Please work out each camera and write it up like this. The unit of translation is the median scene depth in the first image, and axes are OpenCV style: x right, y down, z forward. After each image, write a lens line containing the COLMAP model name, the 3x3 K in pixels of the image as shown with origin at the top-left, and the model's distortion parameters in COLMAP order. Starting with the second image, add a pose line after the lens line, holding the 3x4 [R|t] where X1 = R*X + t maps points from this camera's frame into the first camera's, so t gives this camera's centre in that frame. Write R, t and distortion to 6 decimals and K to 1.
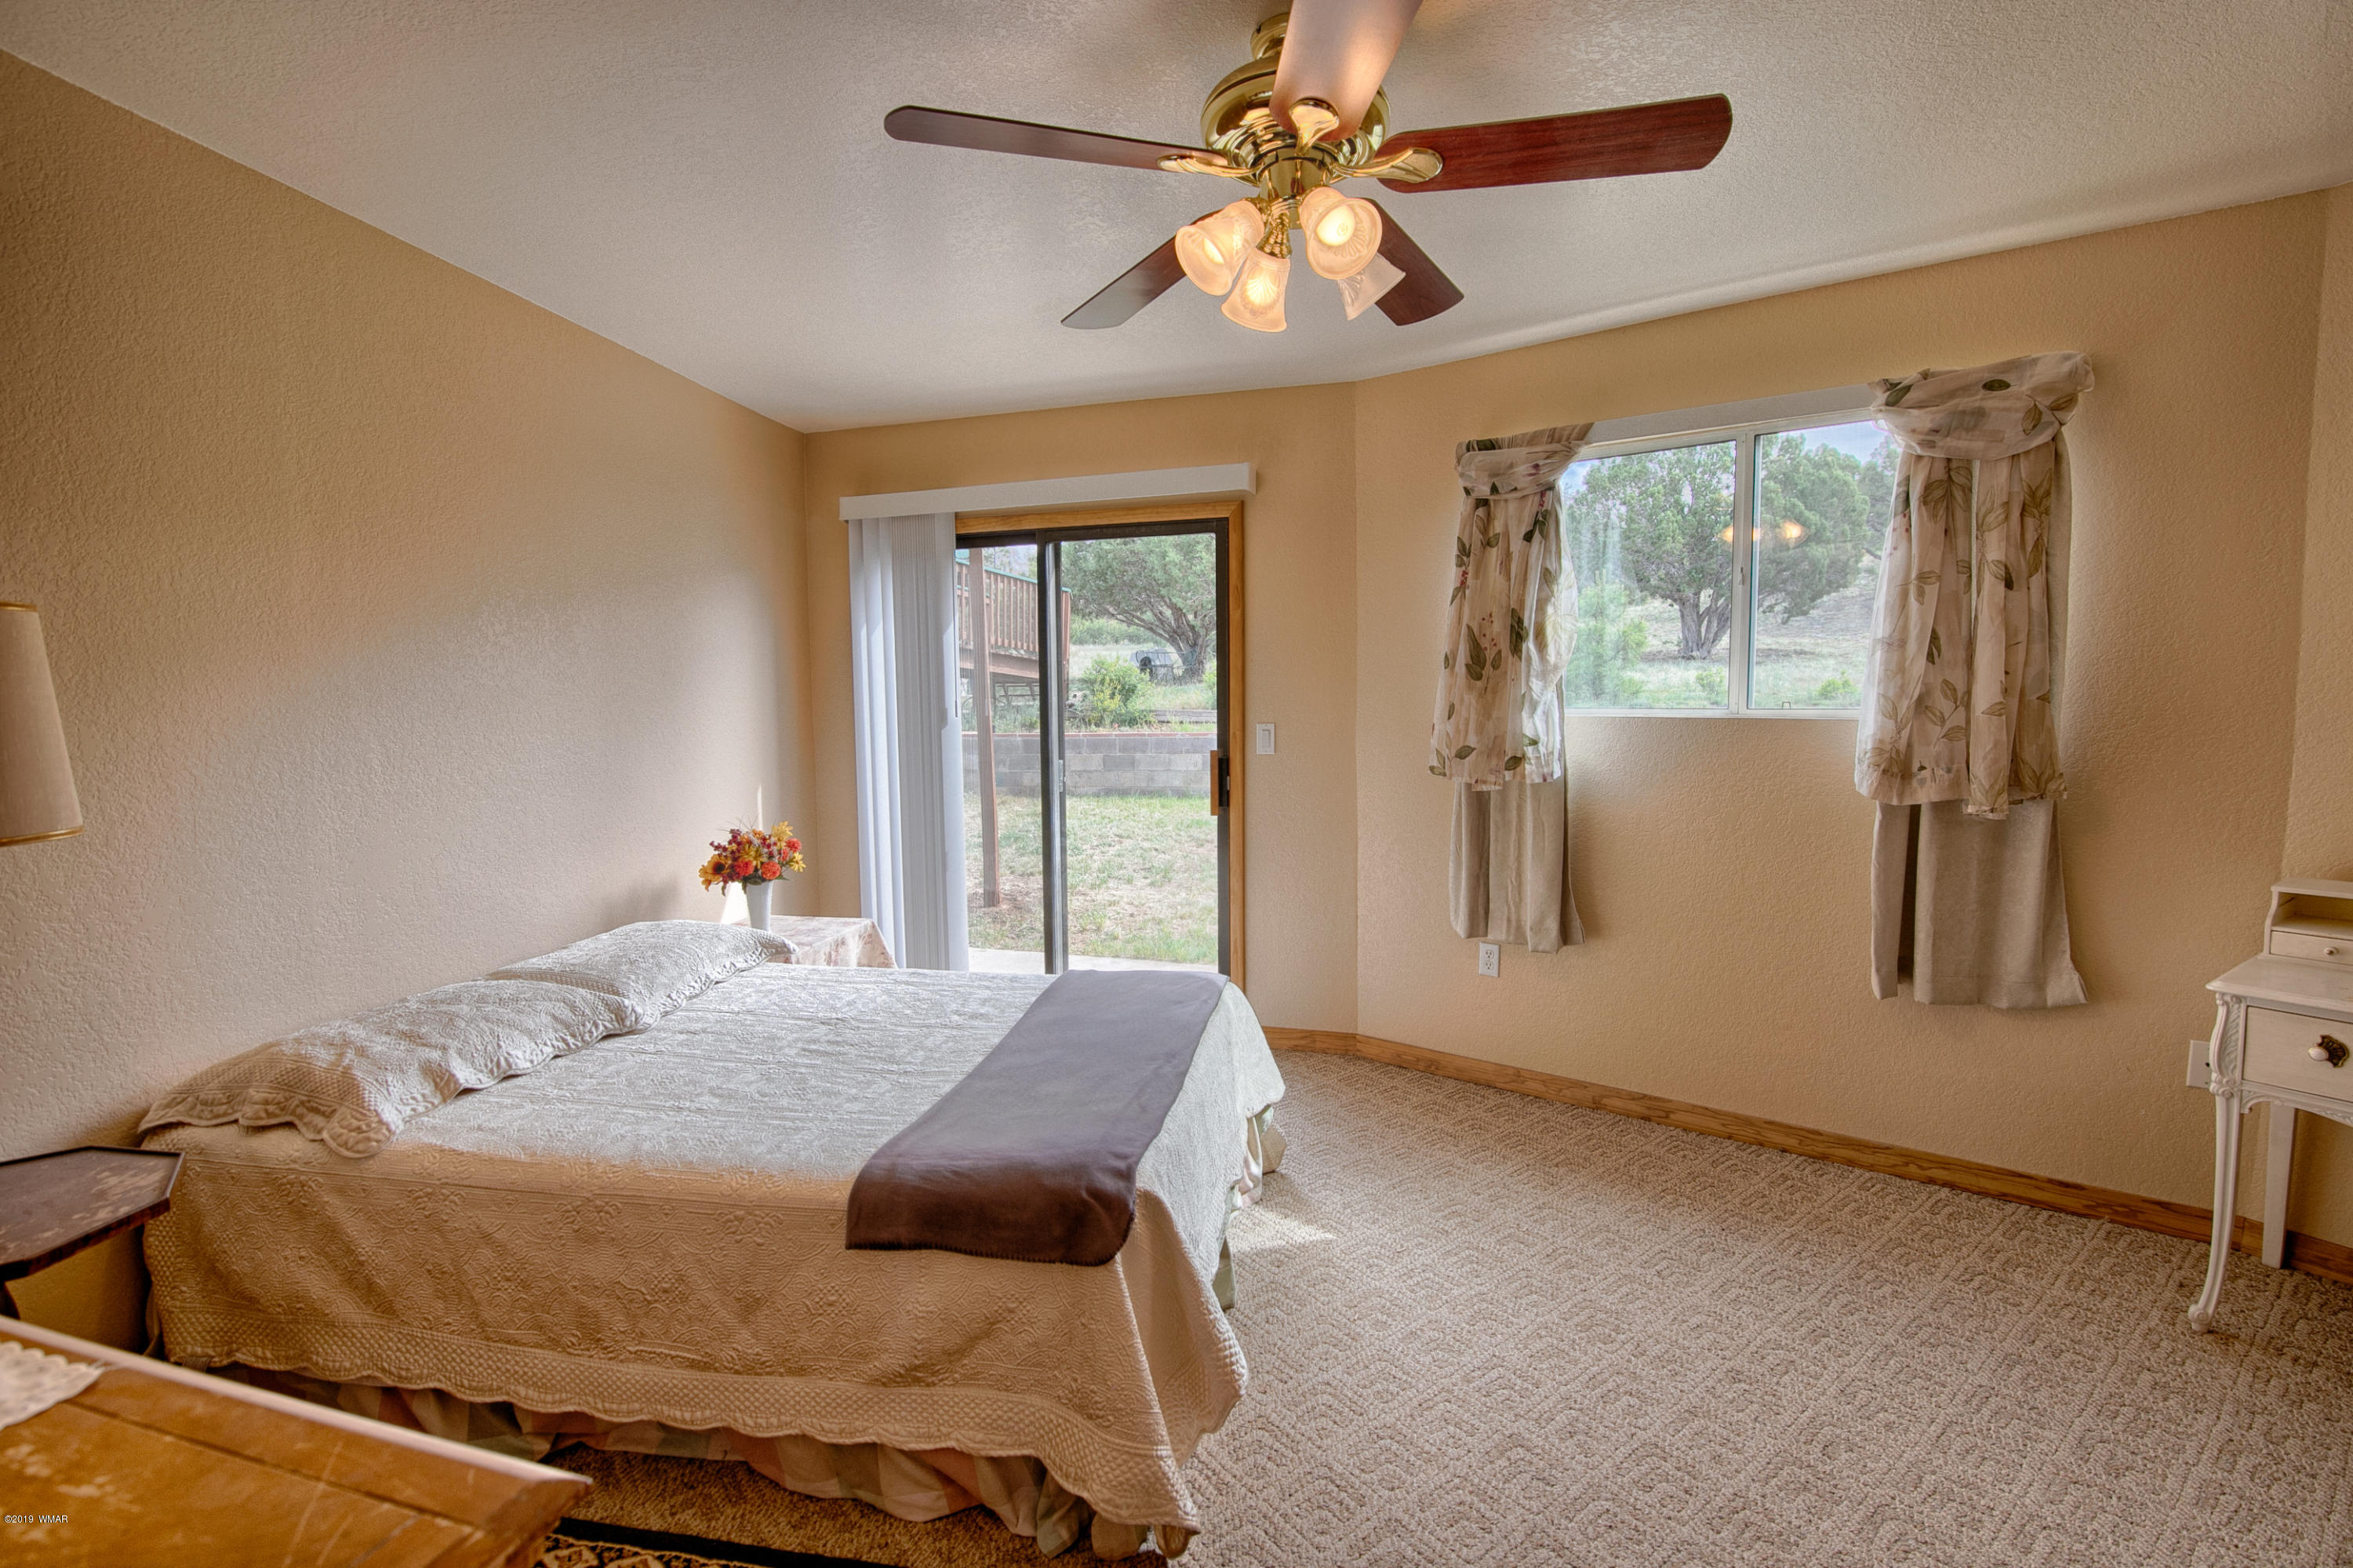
lens RADIAL K [[1096.0, 0, 1176.5], [0, 1096.0, 784.0], [0, 0, 1]] dist [-0.013301, 0.000403]
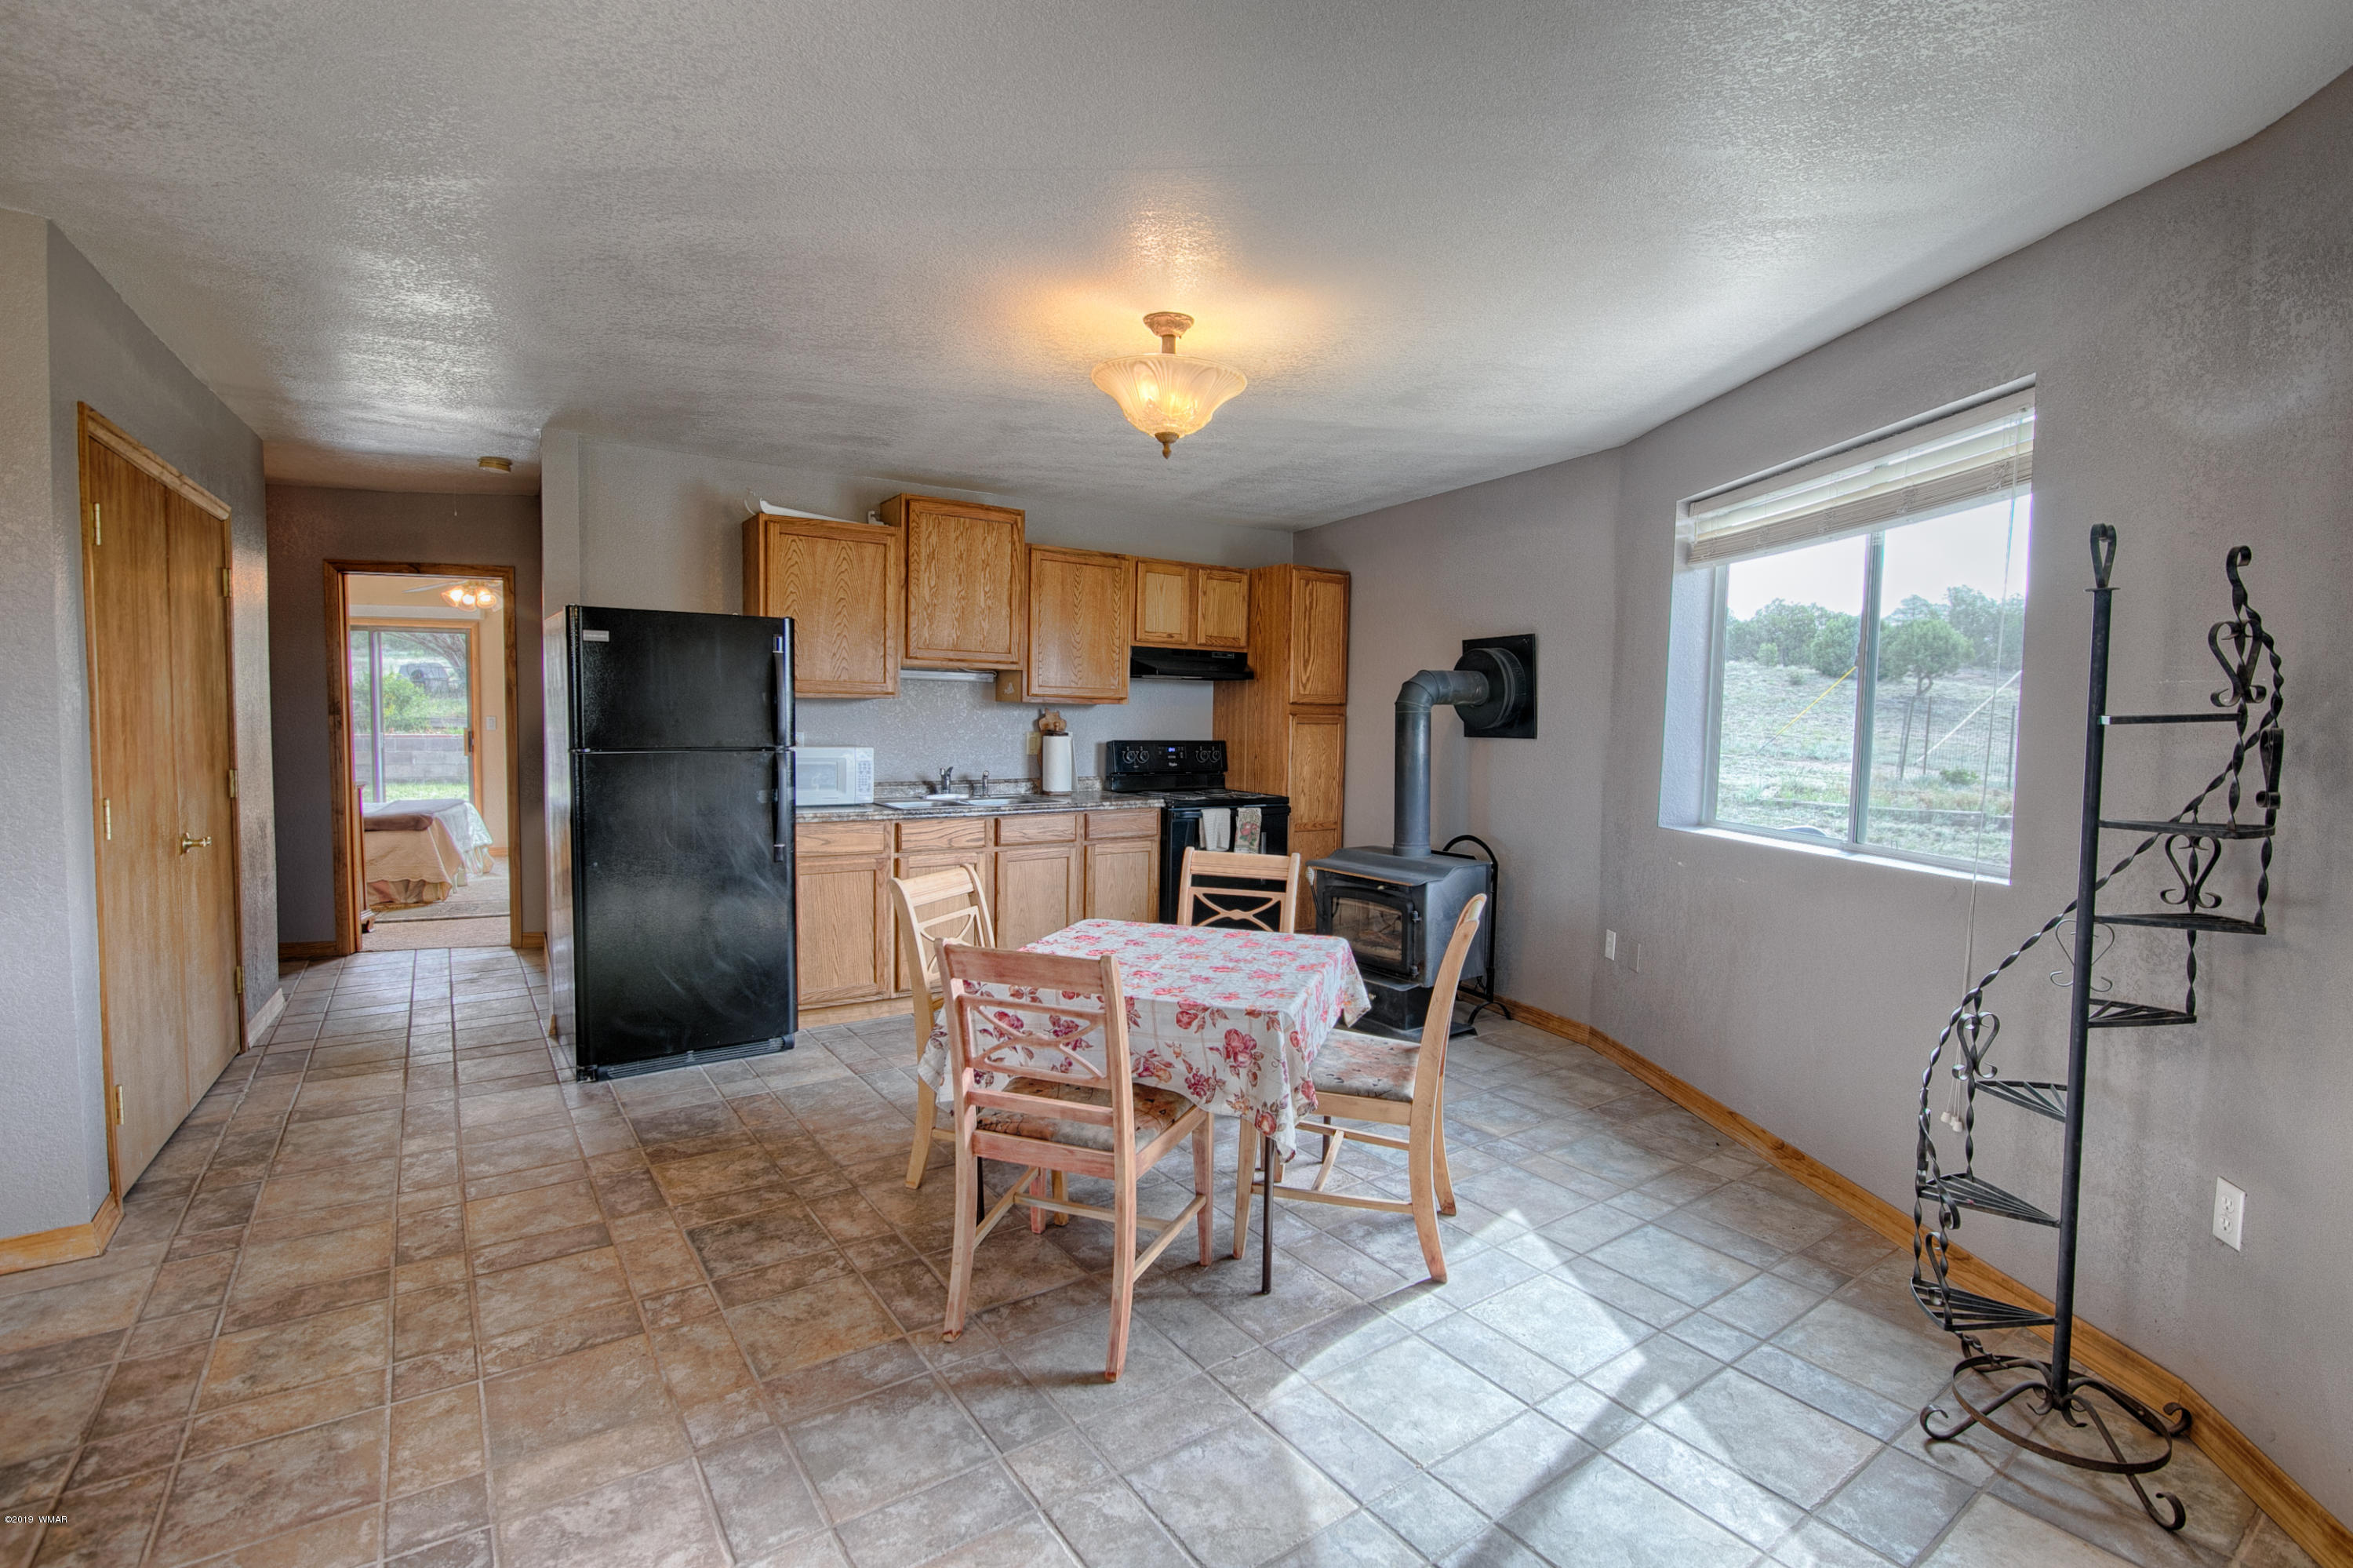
lens RADIAL K [[1096.0, 0, 1176.5], [0, 1096.0, 784.0], [0, 0, 1]] dist [-0.013301, 0.000403]
pose [[0.834256, -0.012728, 0.551230, 0.004656], [0.023280, 0.999655, -0.012150, 0.042253], [-0.550885, 0.022969, 0.834265, -0.488012]]
